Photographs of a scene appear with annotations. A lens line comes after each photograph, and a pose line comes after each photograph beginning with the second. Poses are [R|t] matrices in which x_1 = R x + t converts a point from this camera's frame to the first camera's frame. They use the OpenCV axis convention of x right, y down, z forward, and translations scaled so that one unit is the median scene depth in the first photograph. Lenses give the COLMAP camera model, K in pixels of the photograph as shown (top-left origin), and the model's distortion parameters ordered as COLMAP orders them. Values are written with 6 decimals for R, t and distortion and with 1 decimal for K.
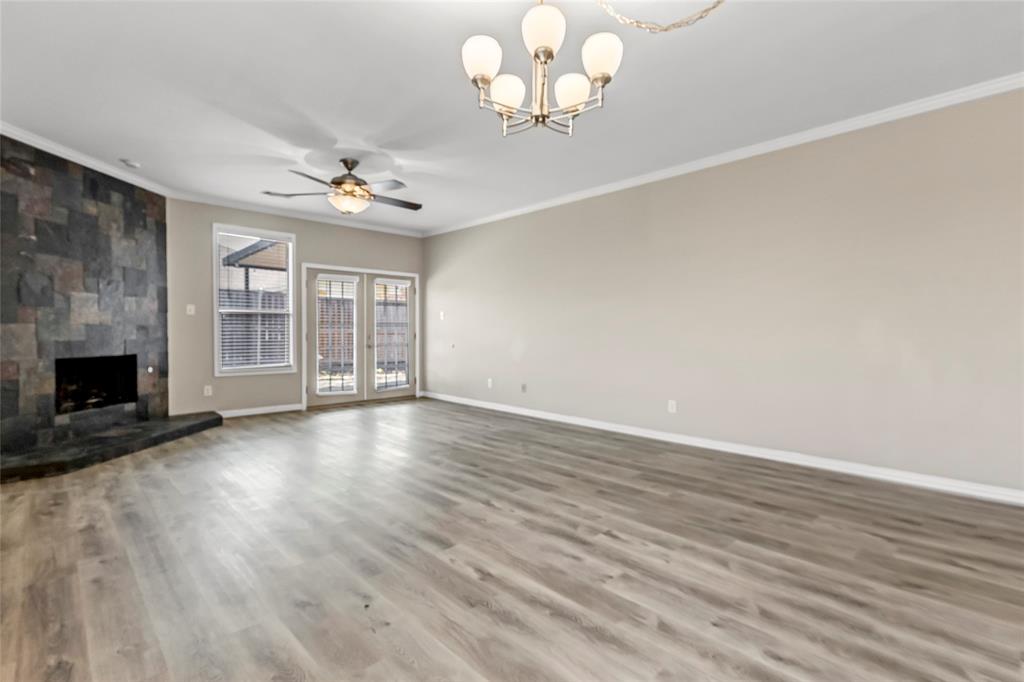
lens RADIAL K [[479.9, 0, 511.8], [0, 479.9, 334.7], [0, 0, 1]] dist [0.025851, -0.010698]
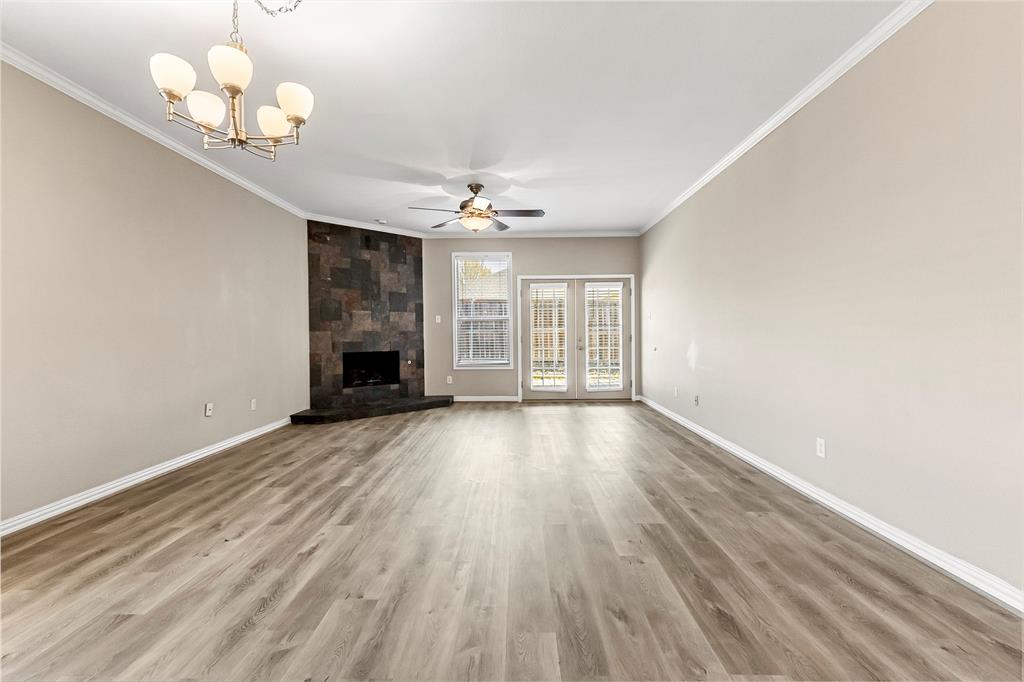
lens RADIAL K [[466.9, 0, 512.0], [0, 466.9, 341.0], [0, 0, 1]] dist [0.017858, -0.000519]
pose [[0.714060, 0.004014, -0.700073, 0.495094], [0.002712, 0.999960, 0.008499, -0.000872], [0.700079, -0.007968, 0.714021, 0.262239]]
